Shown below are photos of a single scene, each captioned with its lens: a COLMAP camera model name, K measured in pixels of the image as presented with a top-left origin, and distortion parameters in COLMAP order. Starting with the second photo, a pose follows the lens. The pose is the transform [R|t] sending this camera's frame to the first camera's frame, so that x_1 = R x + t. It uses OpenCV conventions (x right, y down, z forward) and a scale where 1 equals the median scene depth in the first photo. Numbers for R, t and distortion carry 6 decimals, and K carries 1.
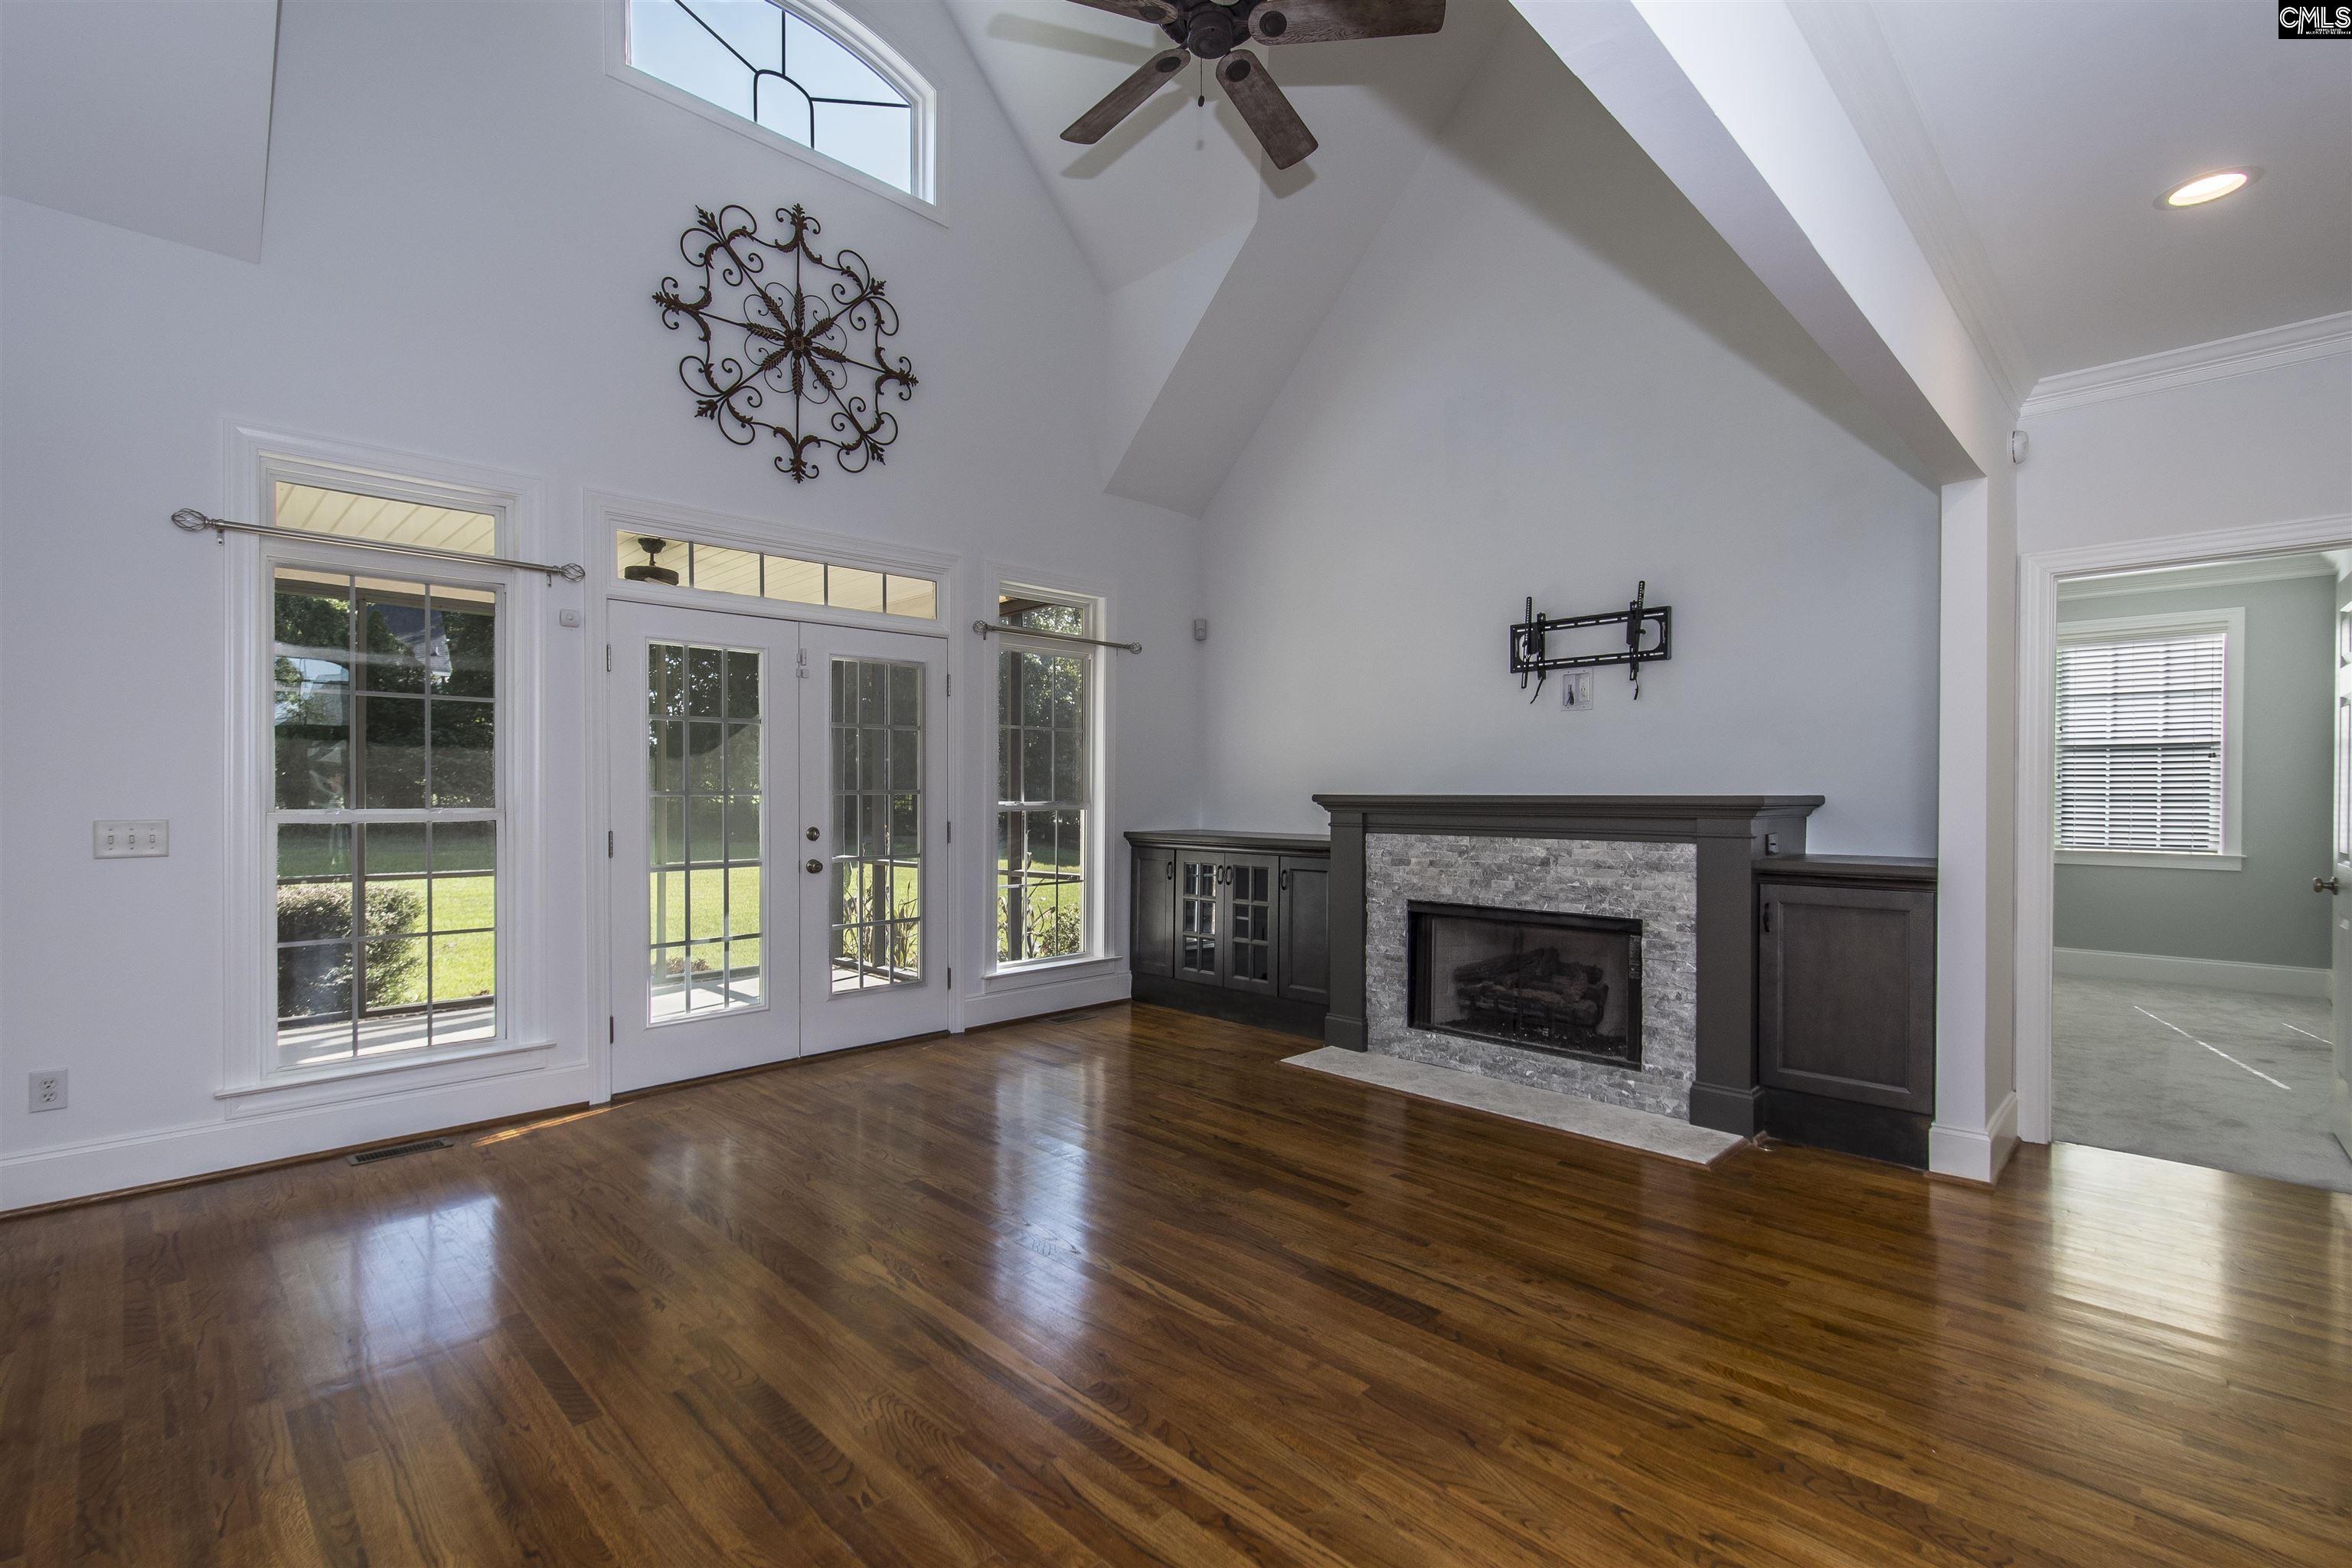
lens RADIAL K [[1048.0, 0, 1146.3], [0, 1048.0, 798.4], [0, 0, 1]] dist [0.011744, -0.002942]
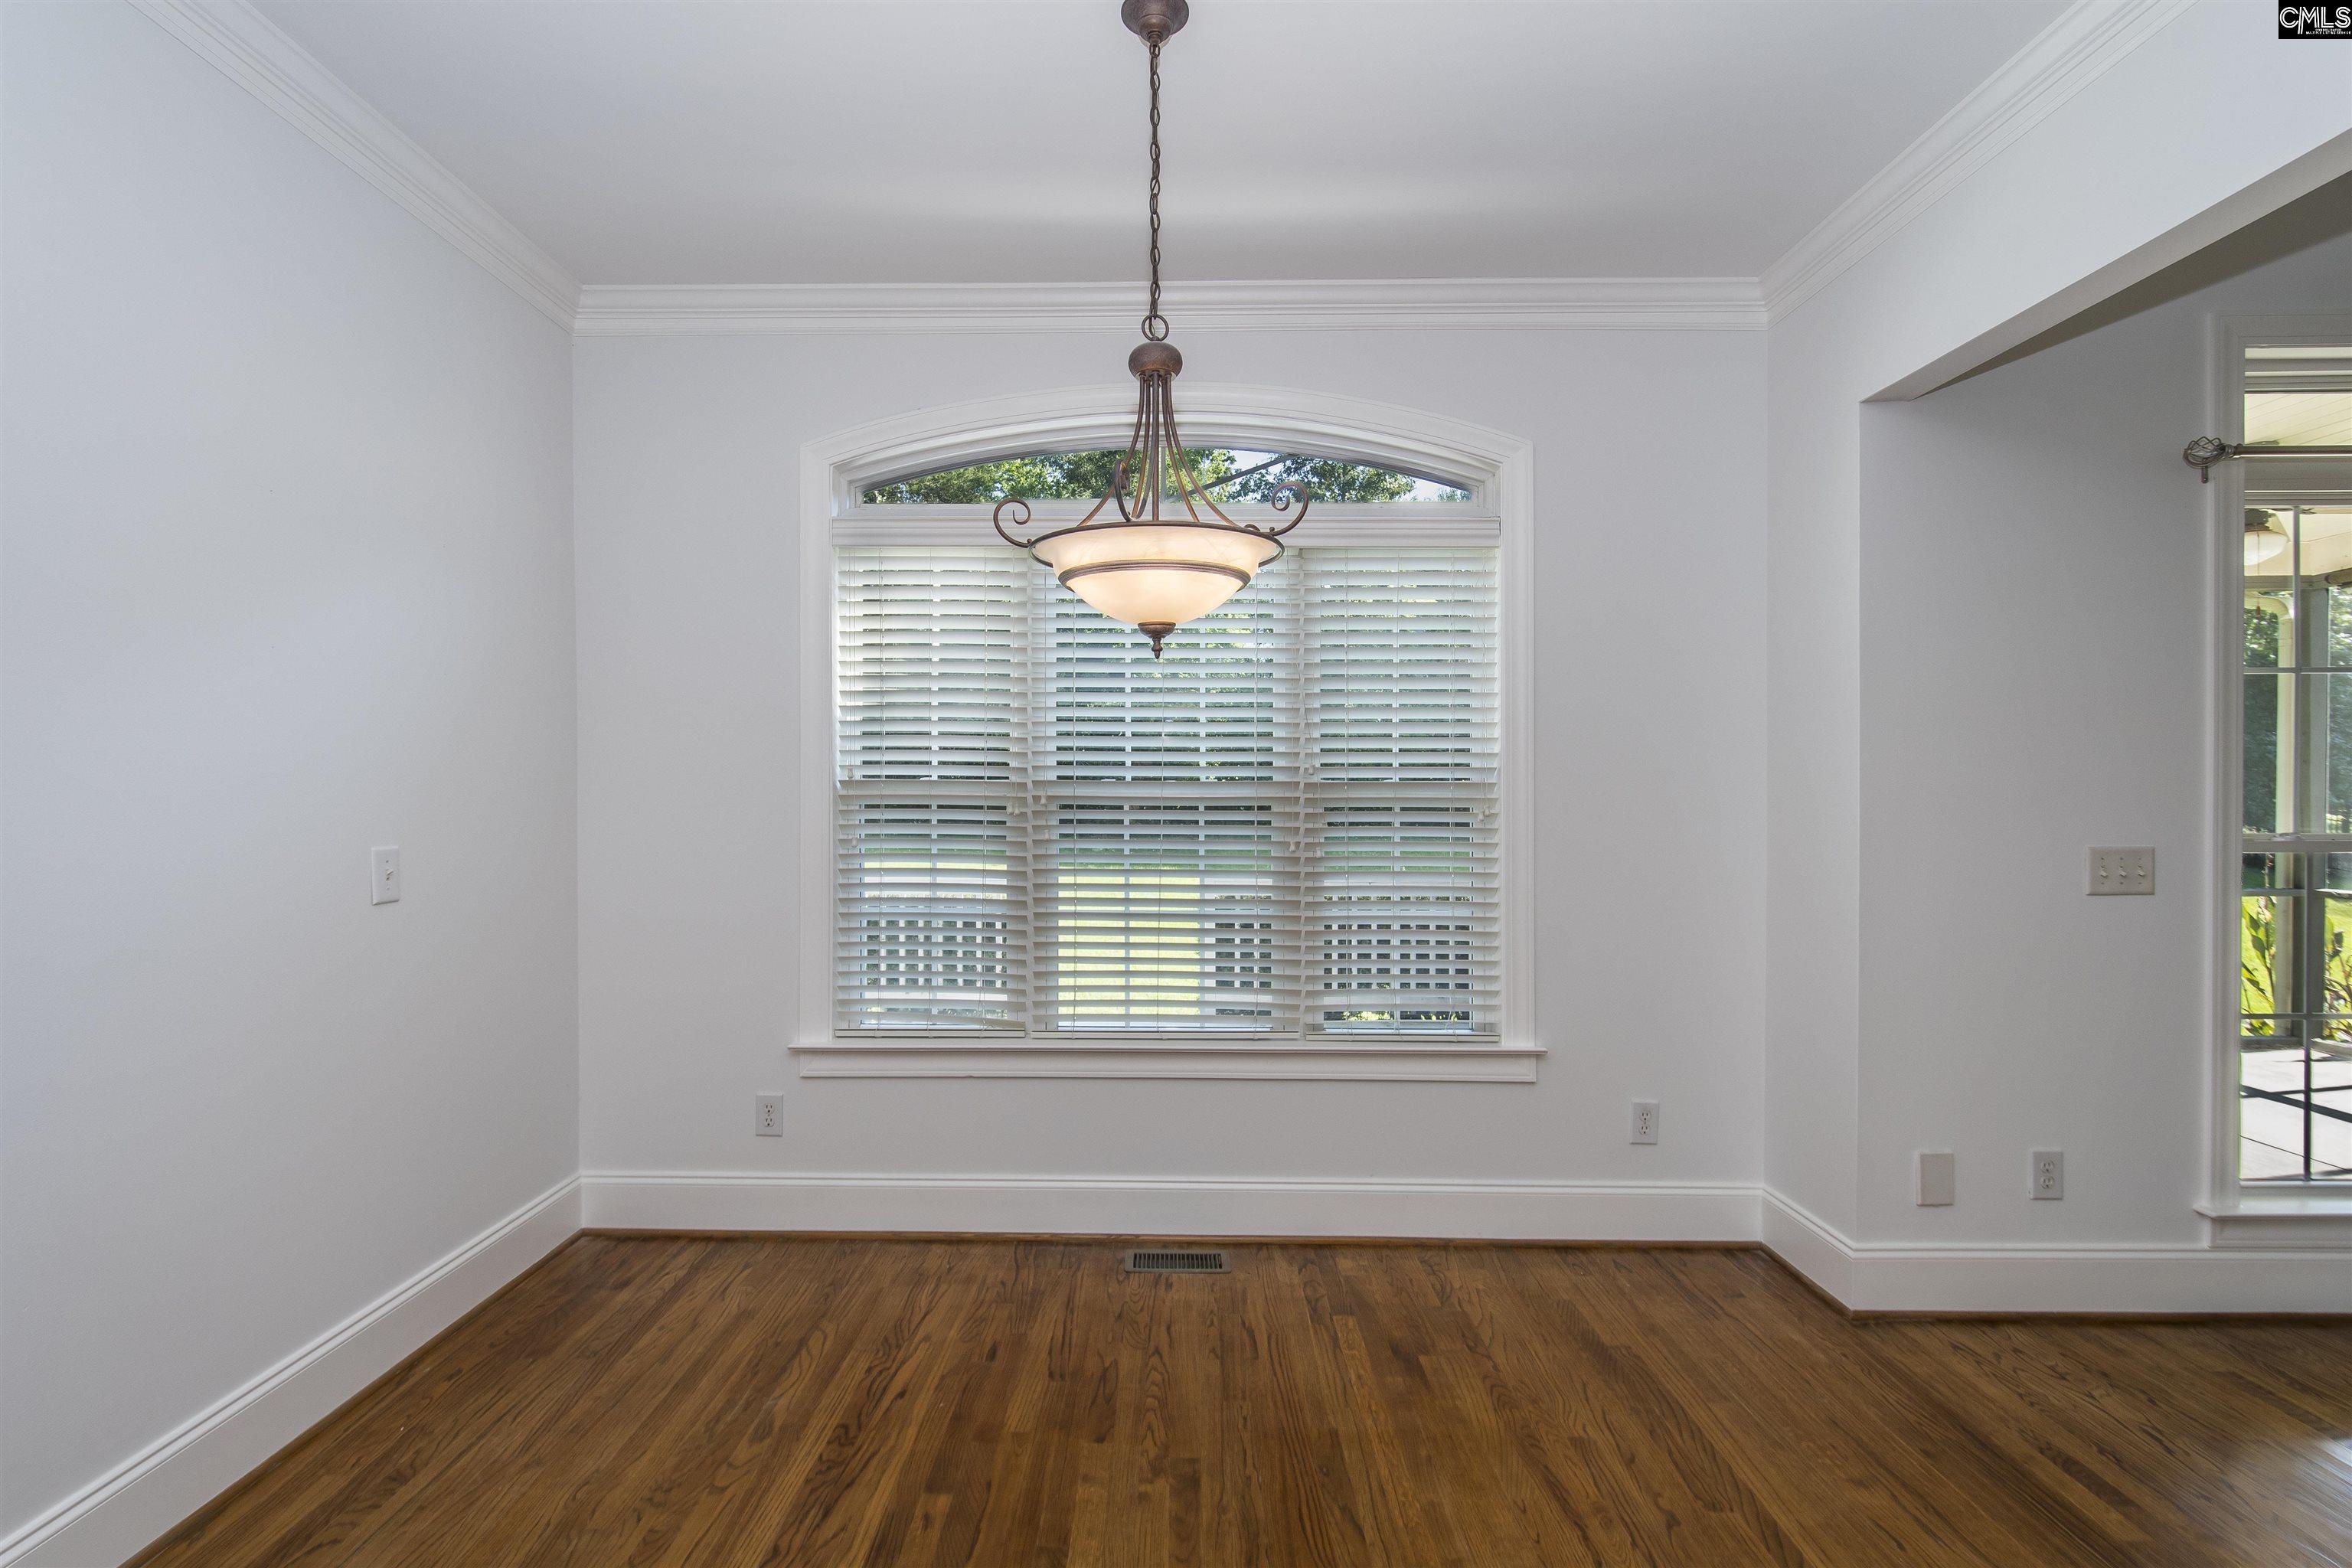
lens RADIAL K [[1075.8, 0, 1148.0], [0, 1075.8, 807.1], [0, 0, 1]] dist [0.004559, -0.004478]
pose [[0.700009, 0.004738, -0.714119, -0.626122], [0.001031, 0.999970, 0.007645, -0.009912], [0.714134, -0.006088, 0.699983, -0.051244]]
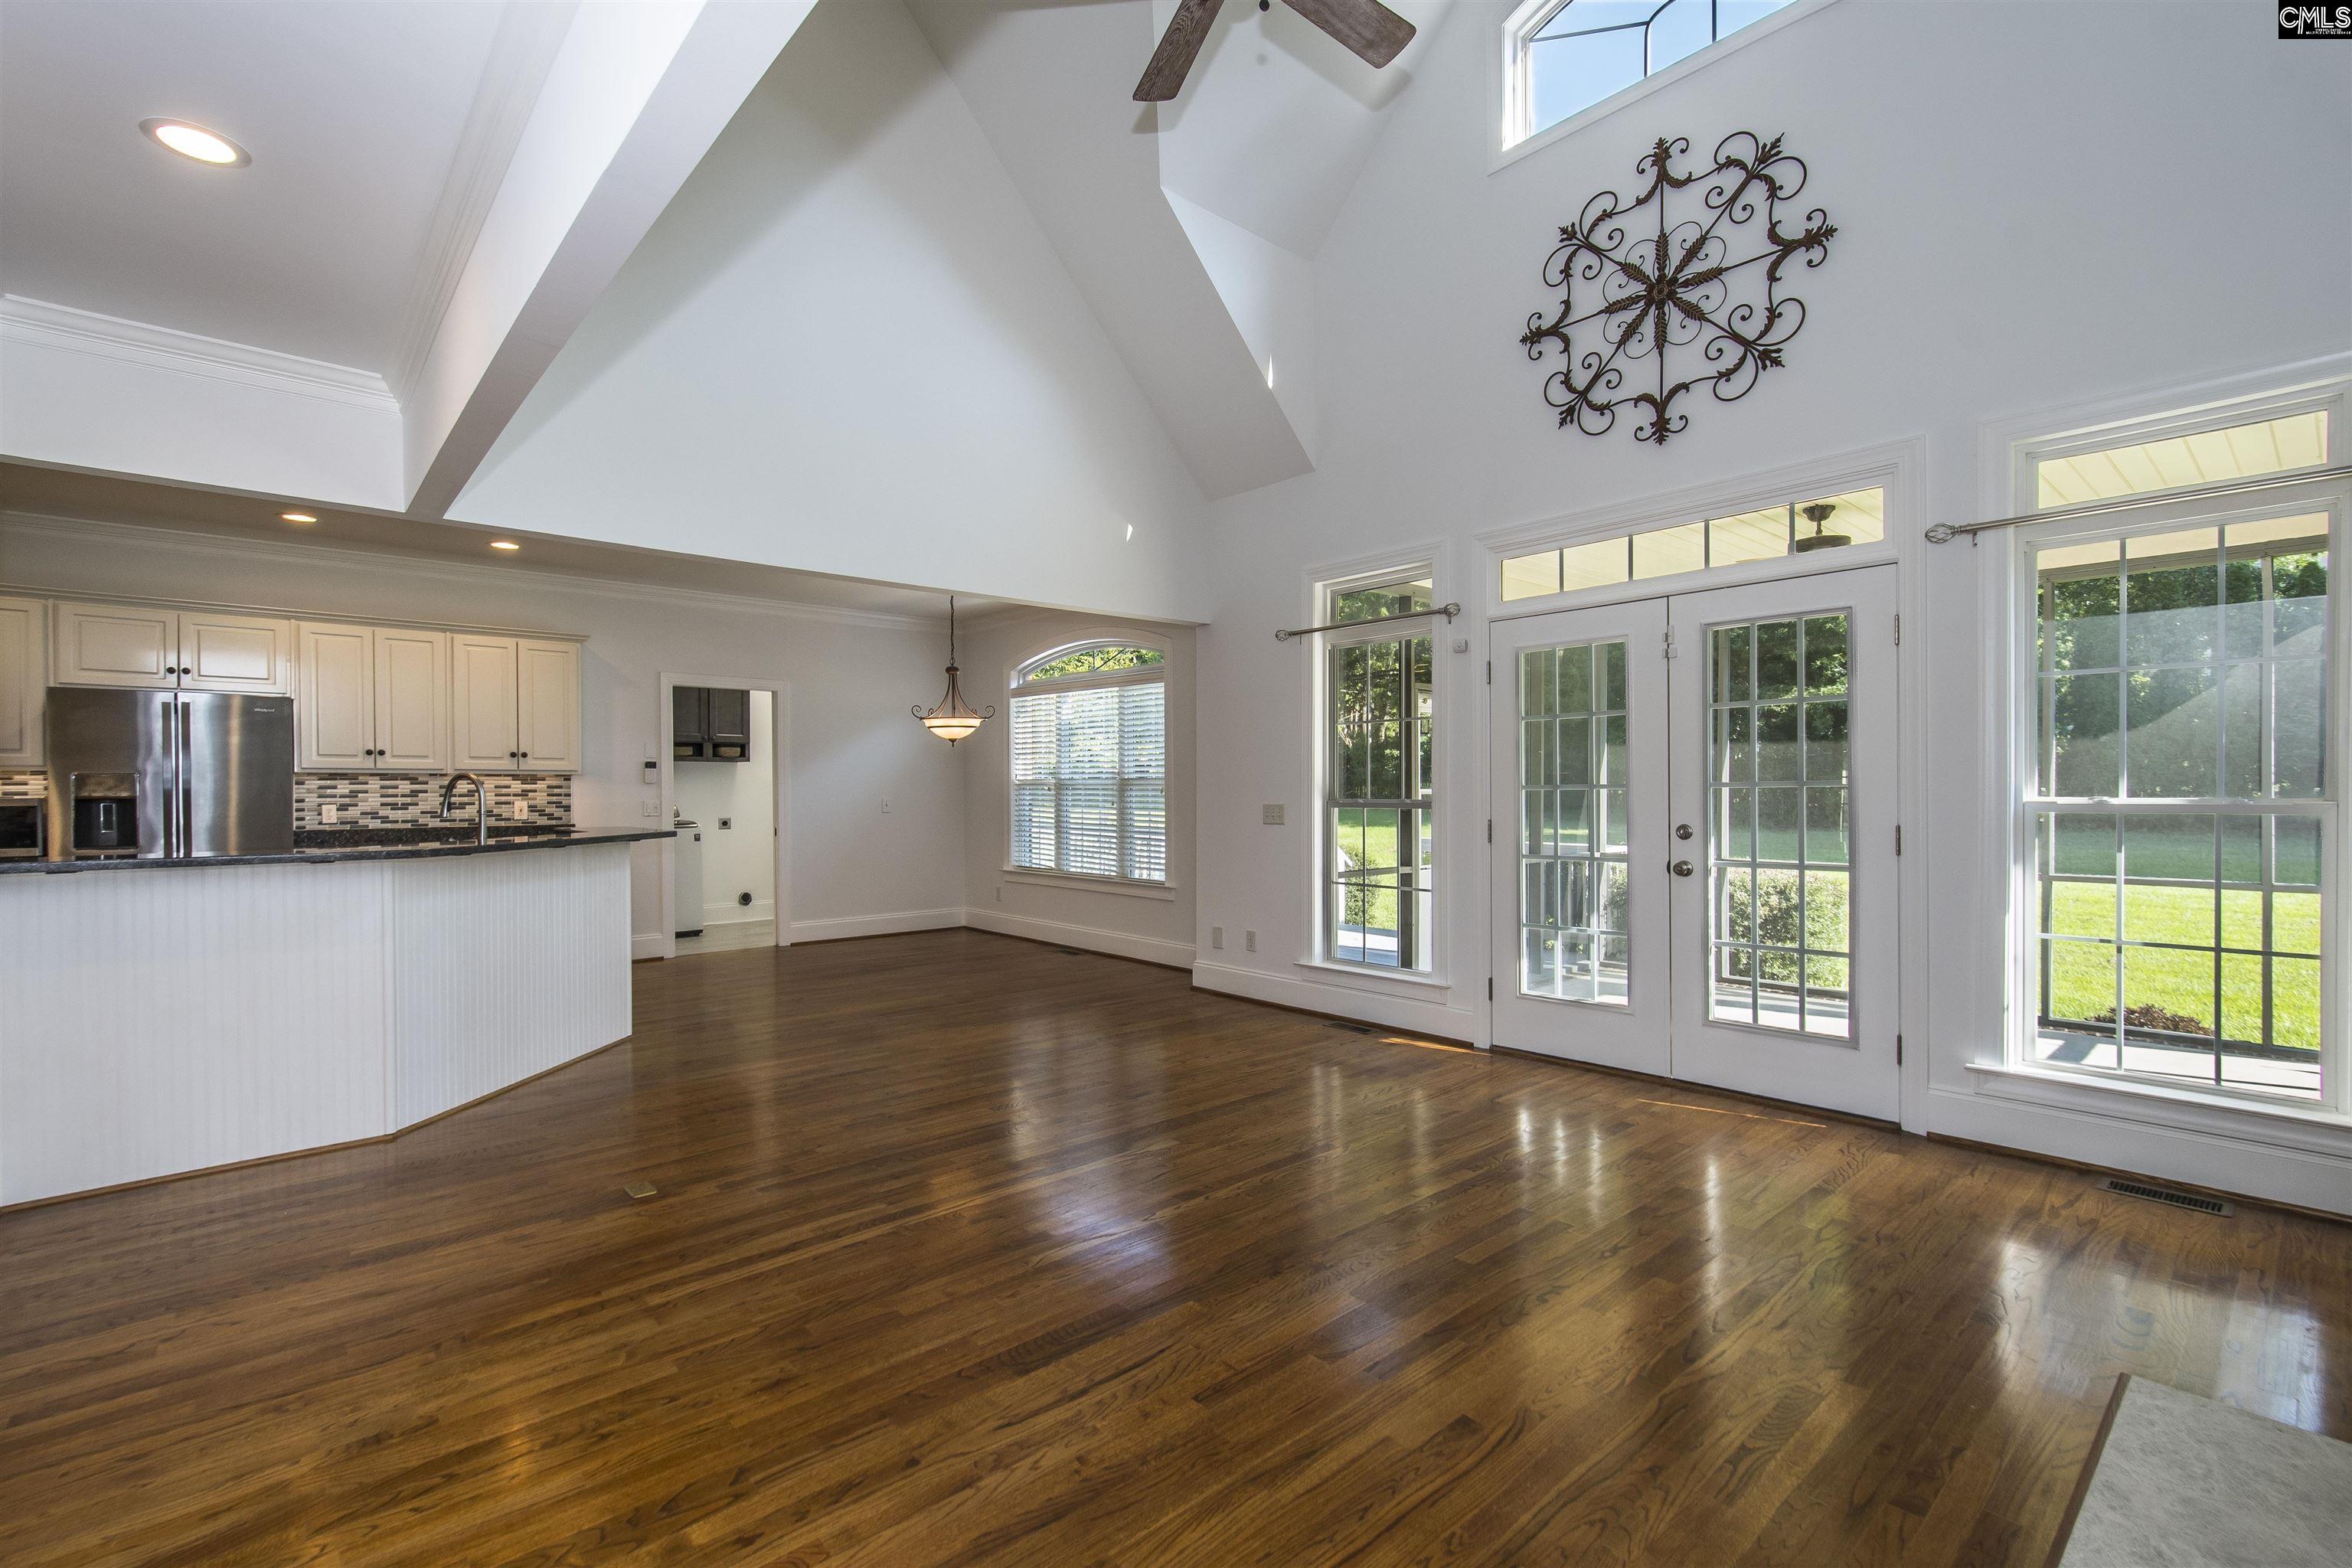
lens RADIAL K [[1048.0, 0, 1149.4], [0, 1048.0, 795.2], [0, 0, 1]] dist [0.011744, -0.002942]
pose [[-0.055176, 0.003763, -0.998470, 0.612350], [0.000072, 0.999993, 0.003764, -0.000307], [0.998477, 0.000136, -0.055176, 0.616179]]
